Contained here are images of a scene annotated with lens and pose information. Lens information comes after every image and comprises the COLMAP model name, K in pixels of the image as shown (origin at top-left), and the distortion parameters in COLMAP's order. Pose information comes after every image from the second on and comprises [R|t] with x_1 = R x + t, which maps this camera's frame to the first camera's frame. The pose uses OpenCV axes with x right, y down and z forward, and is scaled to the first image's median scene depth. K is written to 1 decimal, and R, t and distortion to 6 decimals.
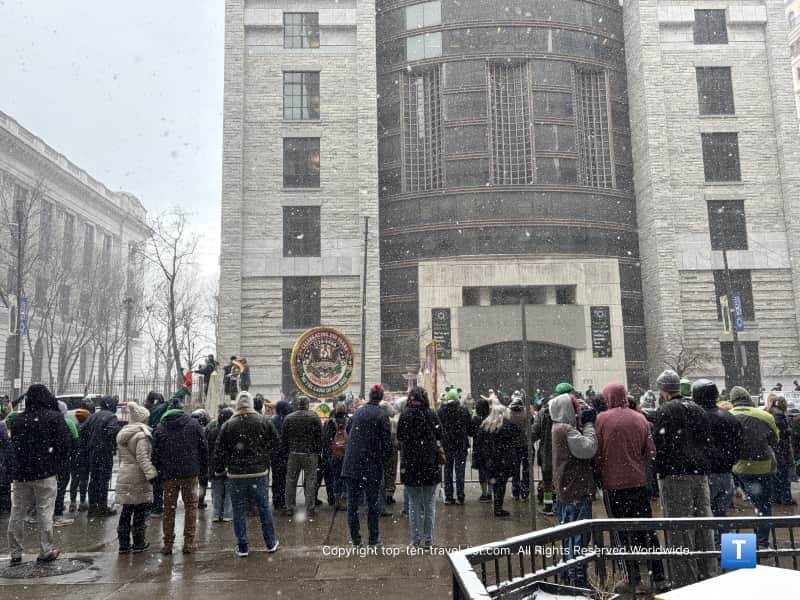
lens RADIAL K [[629.6, 0, 400.4], [0, 629.6, 296.0], [0, 0, 1]] dist [0.101495, -0.089442]
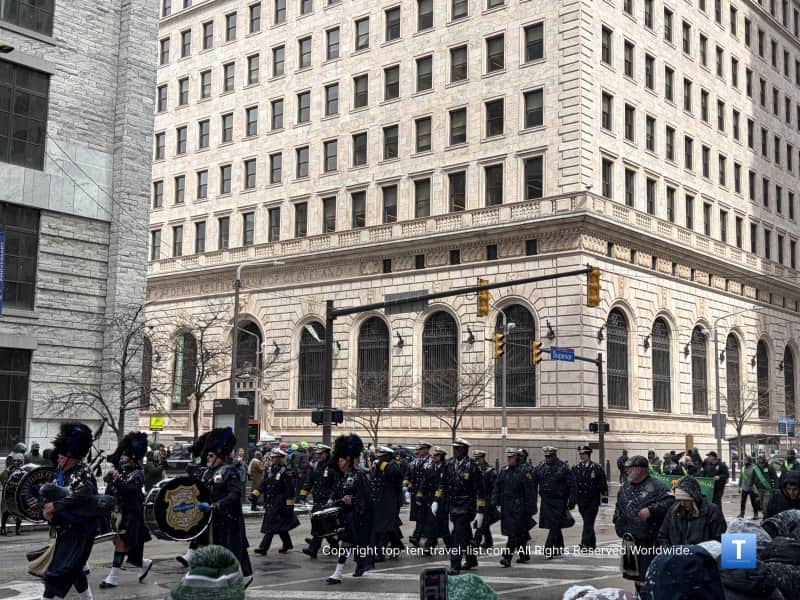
lens RADIAL K [[1005.7, 0, 413.8], [0, 1005.7, 302.1], [0, 0, 1]] dist [0.134222, -0.356721]
pose [[0.656280, 0.129553, 0.743312, 0.147529], [-0.141300, 0.988822, -0.047588, 0.028264], [-0.741168, -0.073799, 0.667250, 0.237993]]
